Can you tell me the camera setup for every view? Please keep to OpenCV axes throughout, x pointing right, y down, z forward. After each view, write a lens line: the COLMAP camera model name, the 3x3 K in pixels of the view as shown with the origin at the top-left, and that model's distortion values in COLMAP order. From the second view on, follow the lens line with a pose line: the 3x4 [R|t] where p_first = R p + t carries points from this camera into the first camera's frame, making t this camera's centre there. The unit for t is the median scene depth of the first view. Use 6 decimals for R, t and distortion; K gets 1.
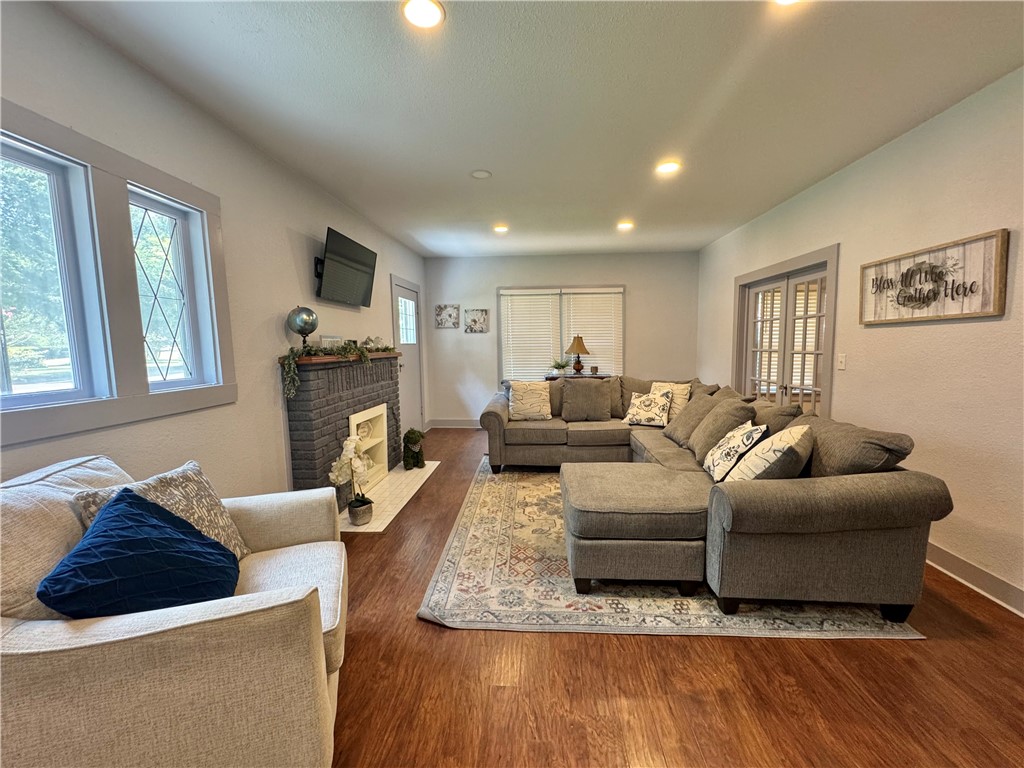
lens RADIAL K [[410.5, 0, 515.9], [0, 410.5, 384.5], [0, 0, 1]] dist [-0.006271, 0.000850]
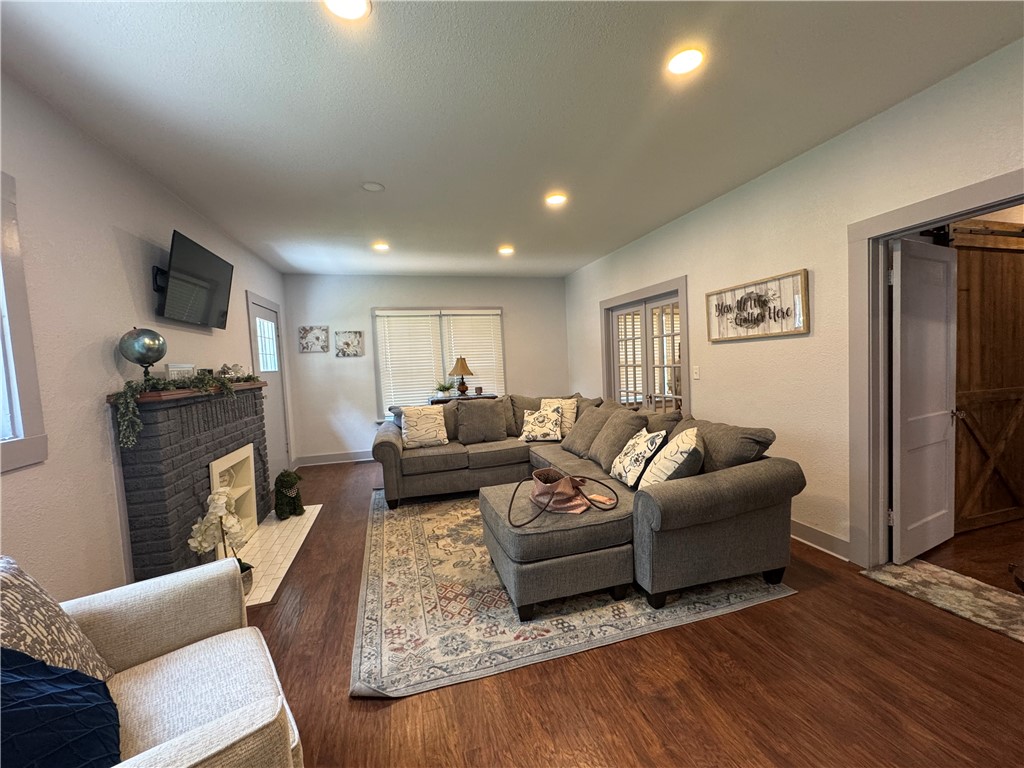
lens RADIAL K [[410.5, 0, 509.5], [0, 410.5, 384.1], [0, 0, 1]] dist [-0.006271, 0.000850]
pose [[0.942955, -0.047233, 0.329552, -0.129737], [0.064552, 0.997038, -0.041804, -0.007588], [-0.326602, 0.060693, 0.943211, 0.050918]]
